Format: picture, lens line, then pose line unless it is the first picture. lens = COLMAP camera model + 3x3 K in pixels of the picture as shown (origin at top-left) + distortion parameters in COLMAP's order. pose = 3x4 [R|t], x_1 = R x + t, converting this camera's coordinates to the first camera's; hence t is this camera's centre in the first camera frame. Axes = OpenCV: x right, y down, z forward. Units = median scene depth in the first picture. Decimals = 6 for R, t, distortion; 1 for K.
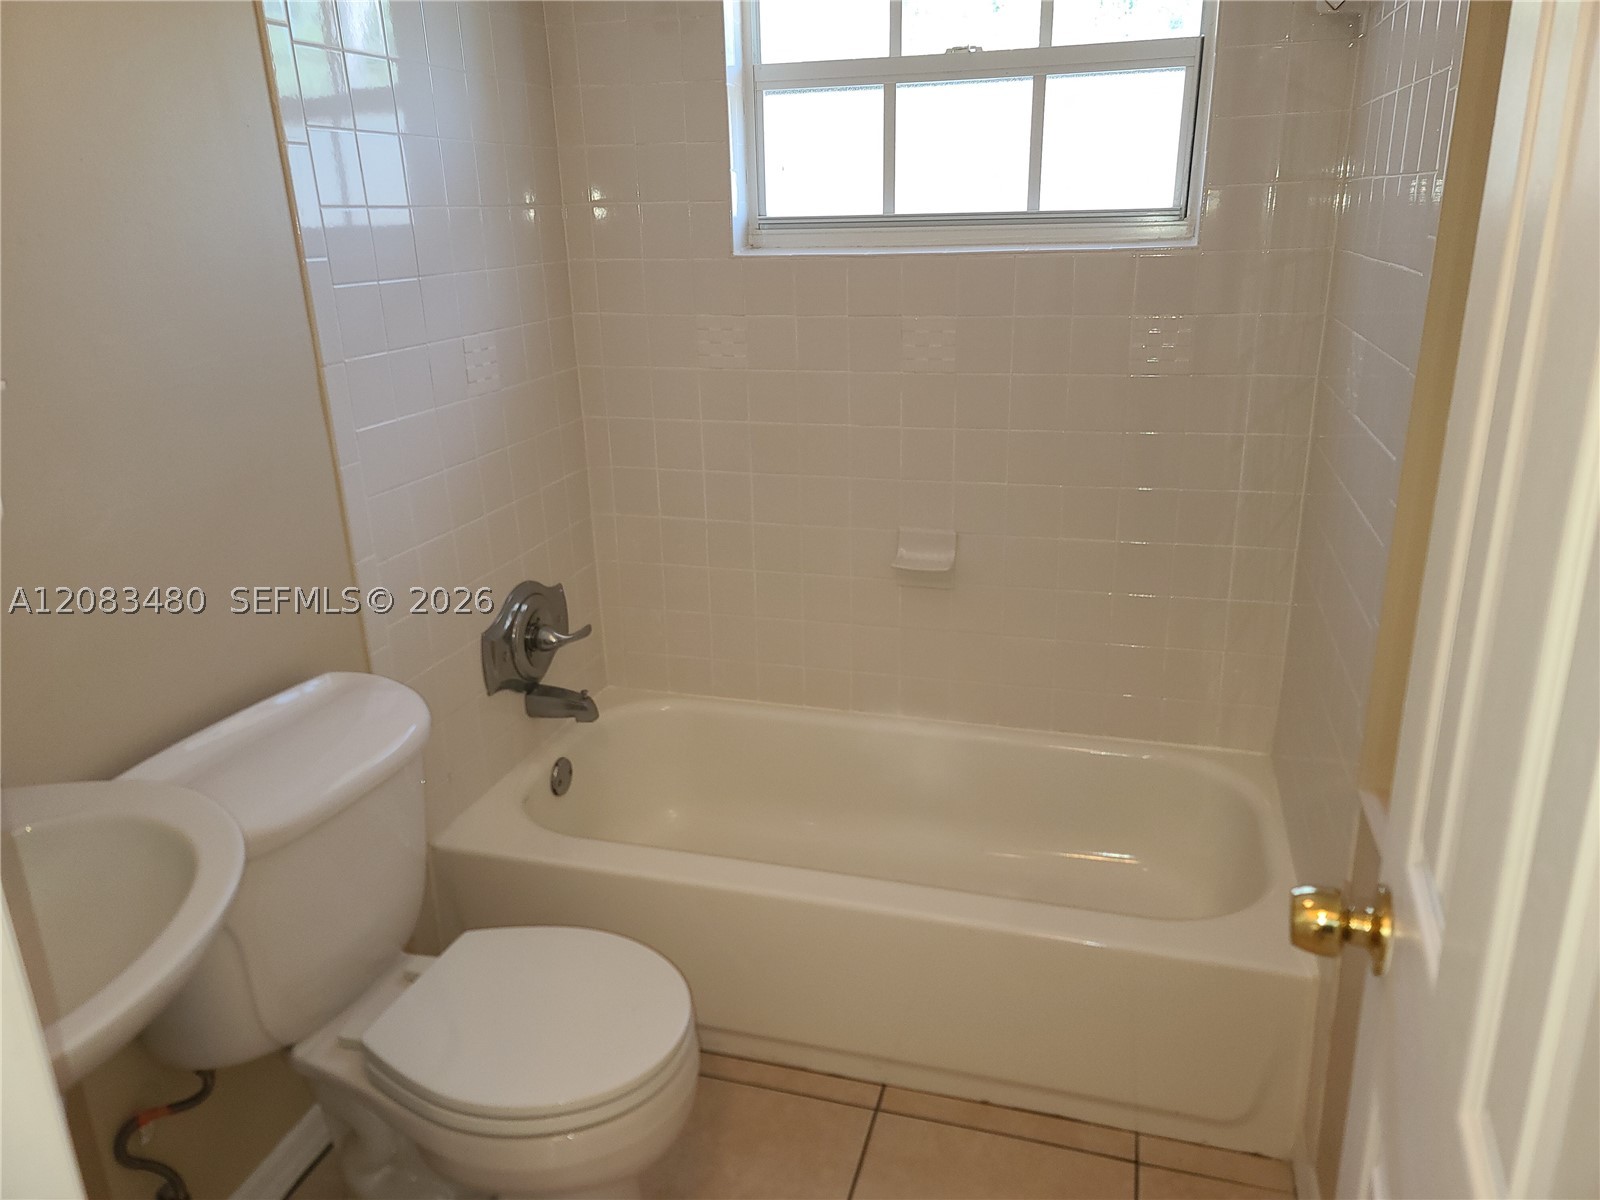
lens RADIAL K [[1162.8, 0, 801.2], [0, 1162.8, 602.2], [0, 0, 1]] dist [0.055265, -0.032908]
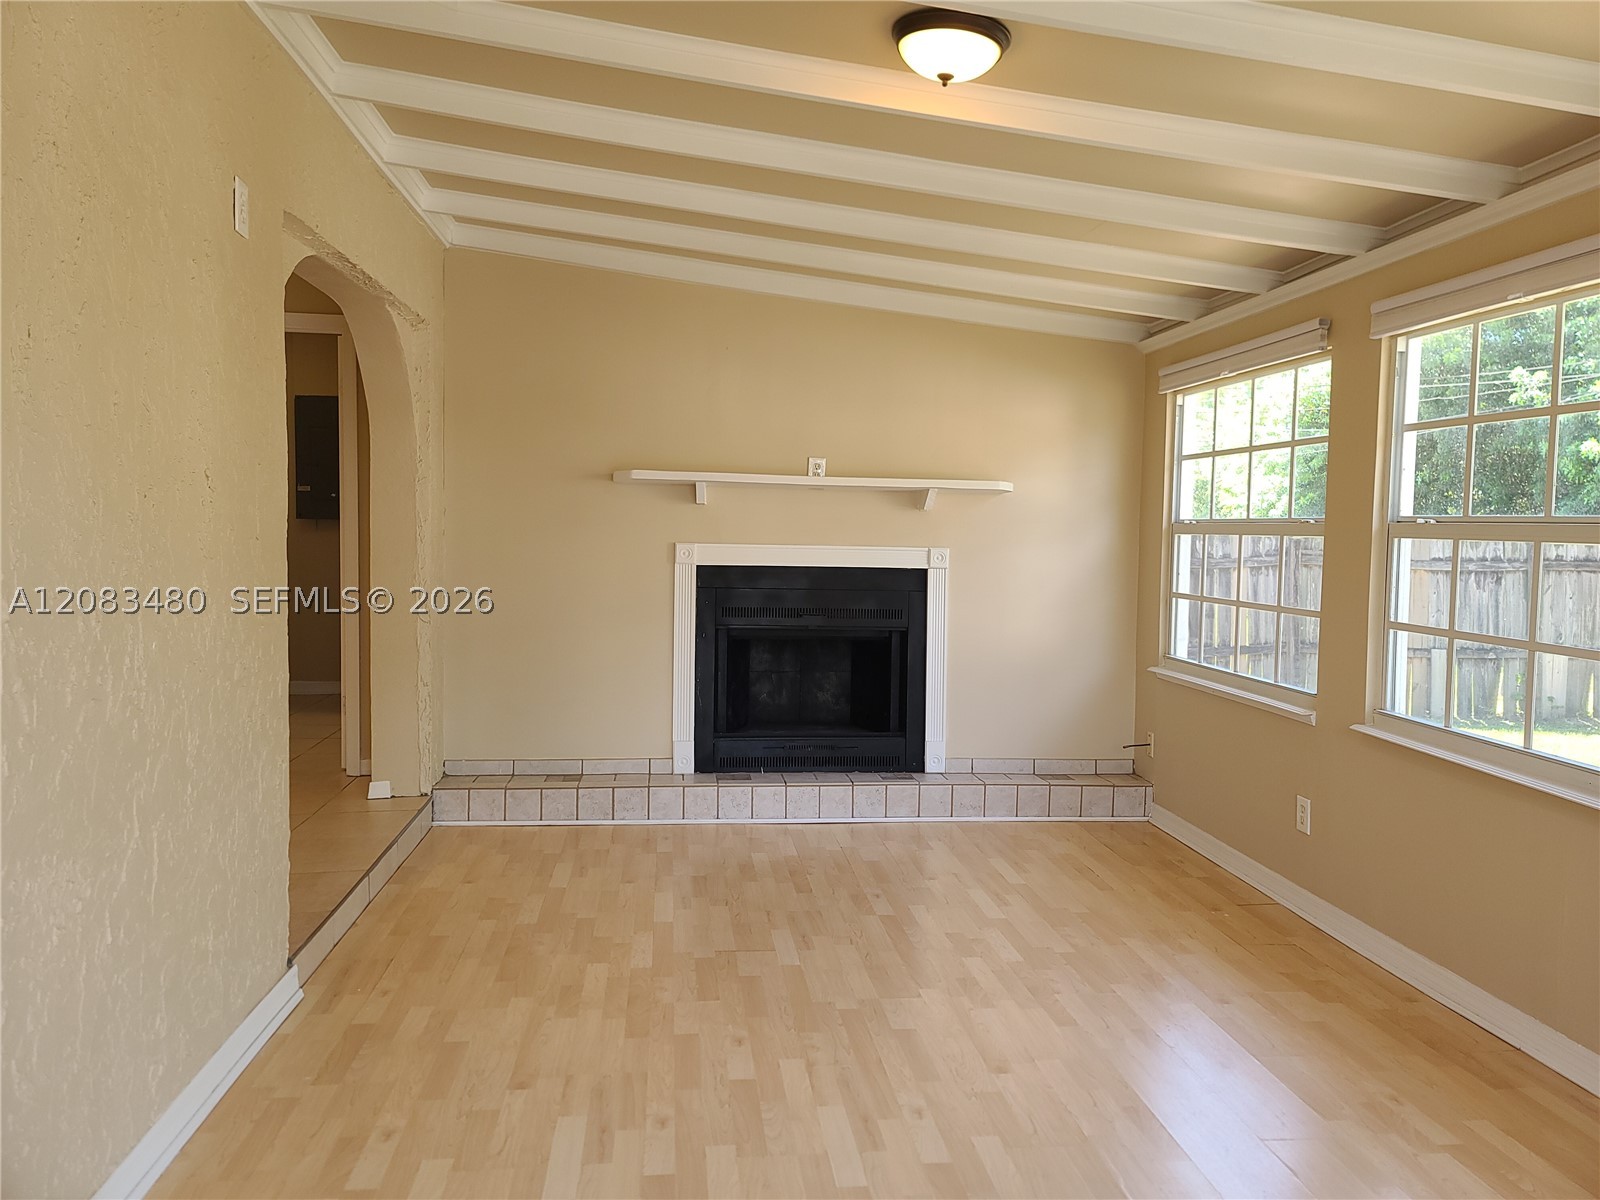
lens RADIAL K [[1162.8, 0, 799.4], [0, 1162.8, 598.8], [0, 0, 1]] dist [0.055265, -0.032908]
pose [[0.382805, 0.076215, -0.920680, 3.922132], [-0.281890, 0.958700, -0.037843, 0.761916], [0.879772, 0.274017, 0.388480, -2.164137]]
